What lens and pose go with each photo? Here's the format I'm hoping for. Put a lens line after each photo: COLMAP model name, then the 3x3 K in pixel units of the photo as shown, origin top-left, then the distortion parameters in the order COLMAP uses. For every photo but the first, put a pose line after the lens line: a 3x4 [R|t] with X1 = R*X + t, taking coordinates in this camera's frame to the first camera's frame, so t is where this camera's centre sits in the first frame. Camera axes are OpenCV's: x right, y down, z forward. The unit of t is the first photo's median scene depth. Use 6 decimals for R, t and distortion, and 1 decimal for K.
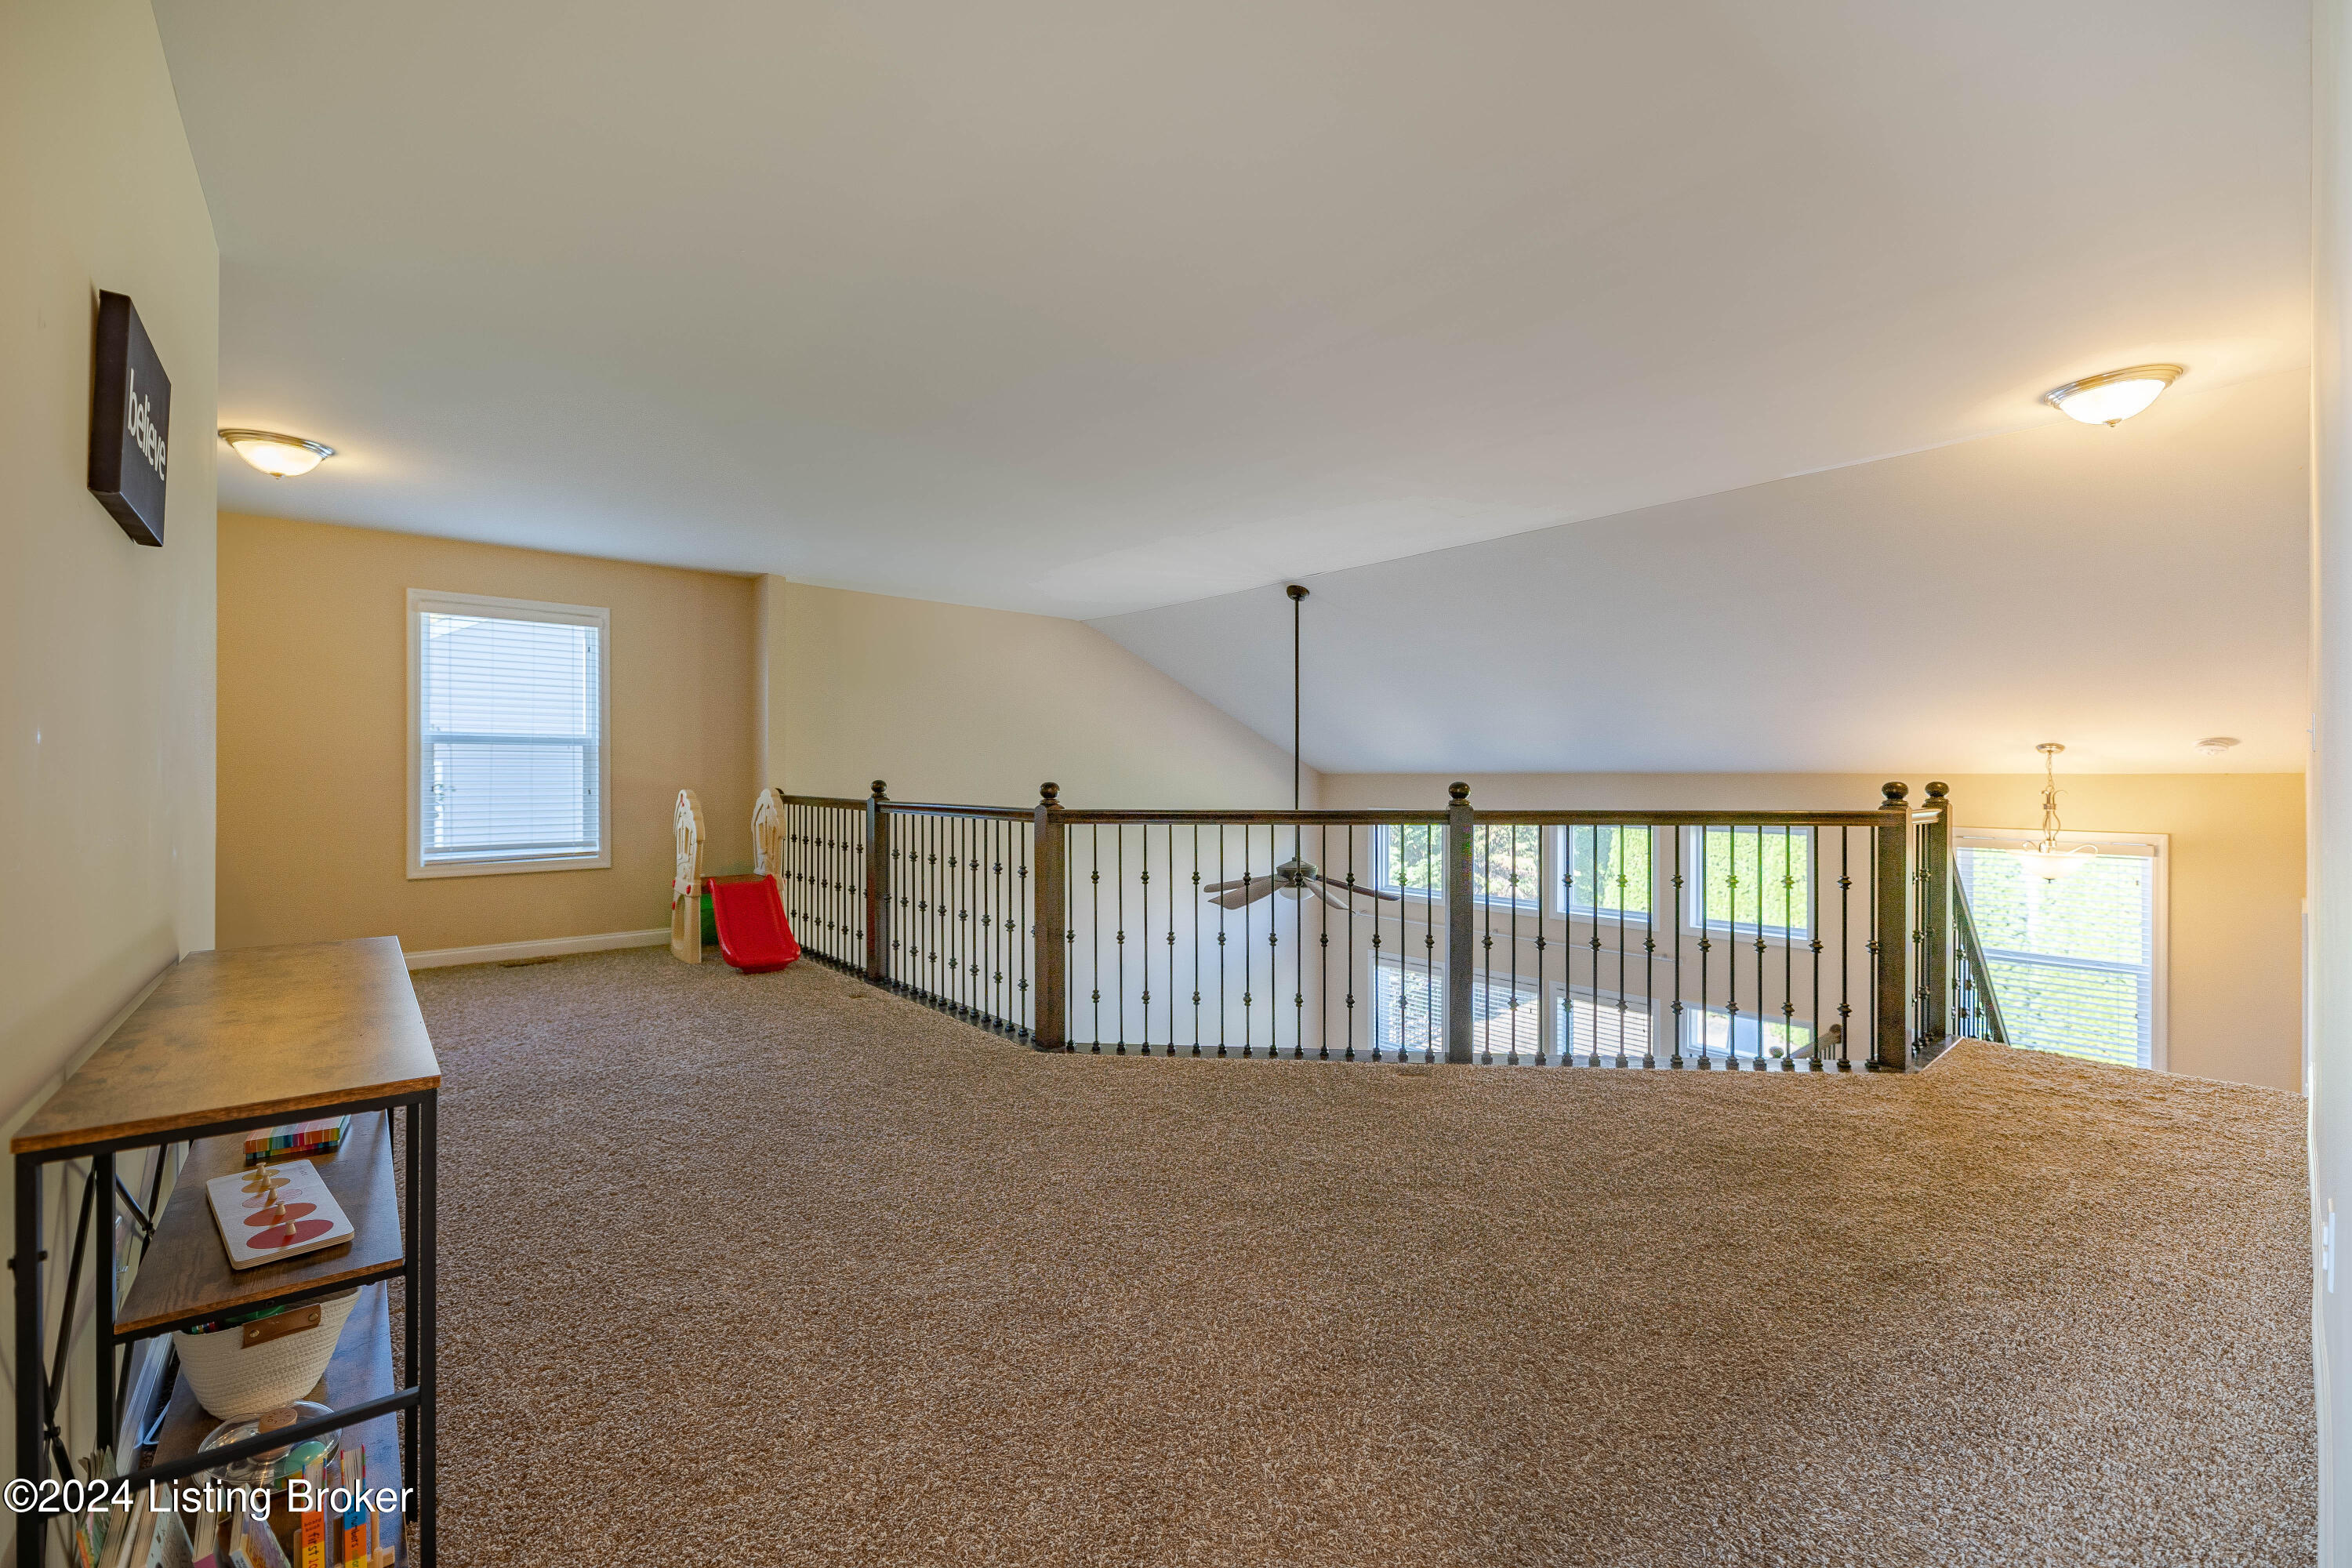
lens RADIAL K [[960.2, 0, 1169.8], [0, 960.2, 760.3], [0, 0, 1]] dist [-0.001472, -0.000072]
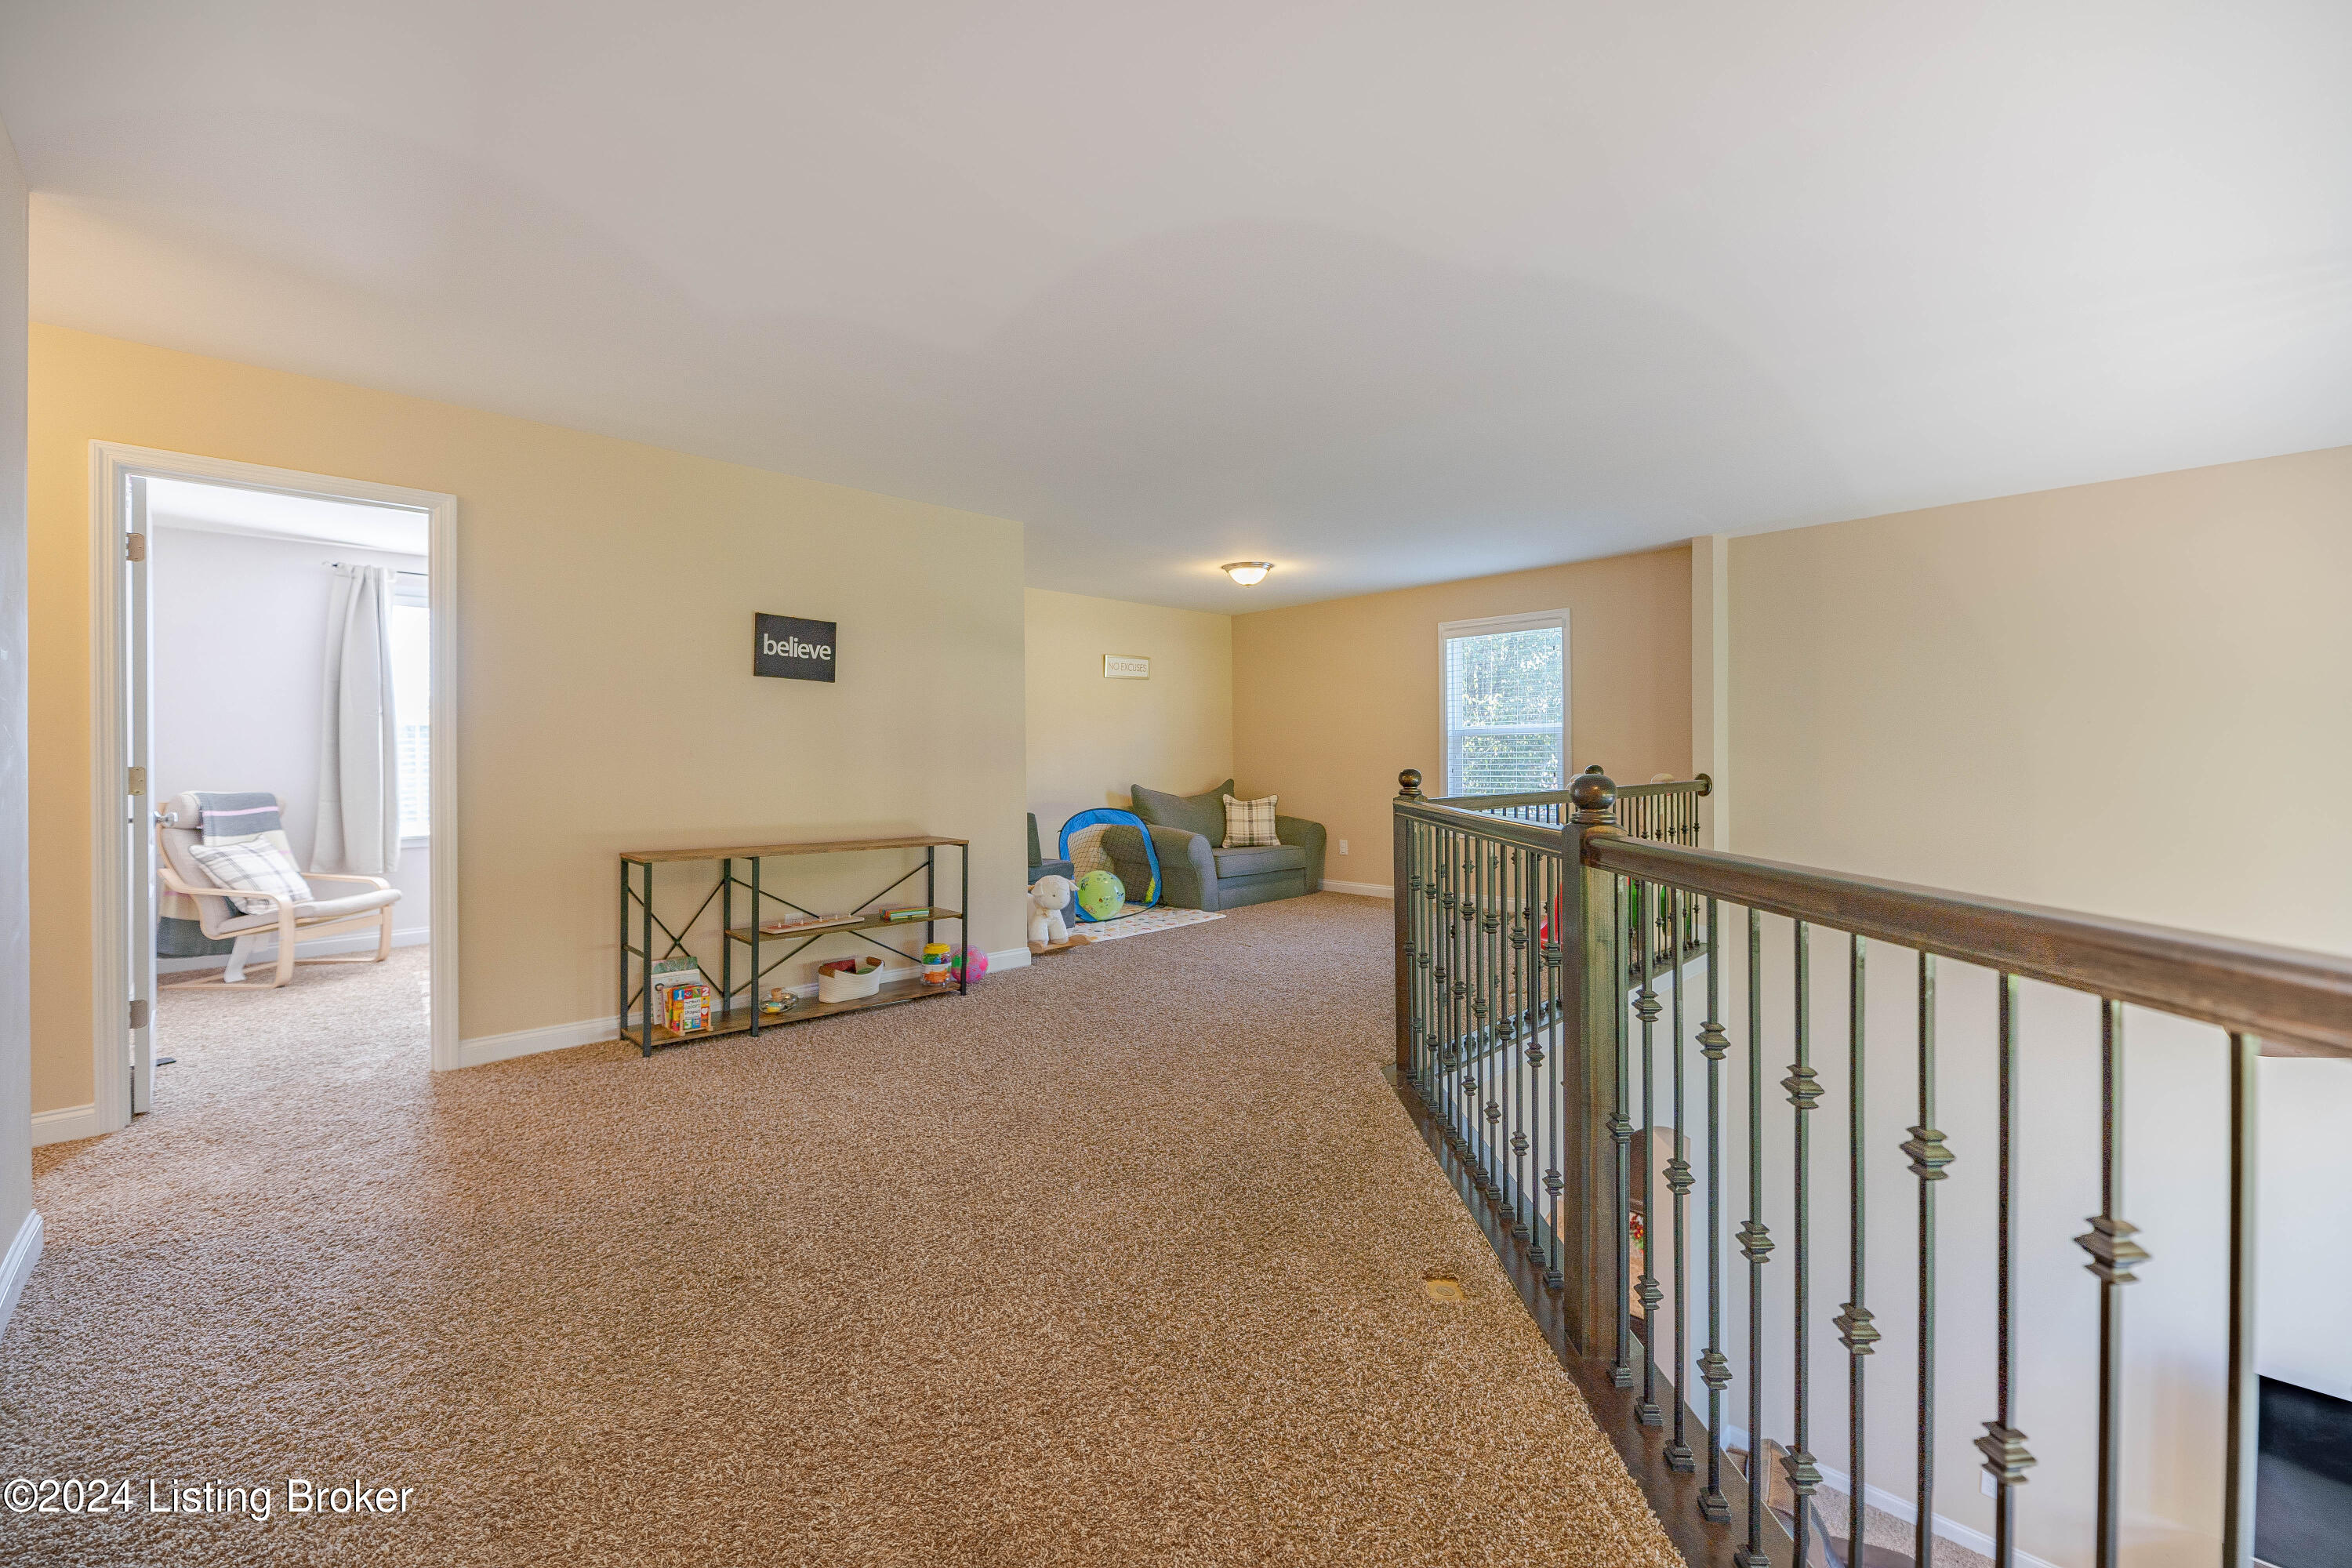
lens RADIAL K [[960.2, 0, 1169.8], [0, 960.2, 760.3], [0, 0, 1]] dist [-0.001472, -0.000072]
pose [[0.060454, -0.004720, -0.998160, 0.612031], [0.025433, 0.999671, -0.003187, 0.009088], [0.997847, -0.025194, 0.060554, 0.608447]]
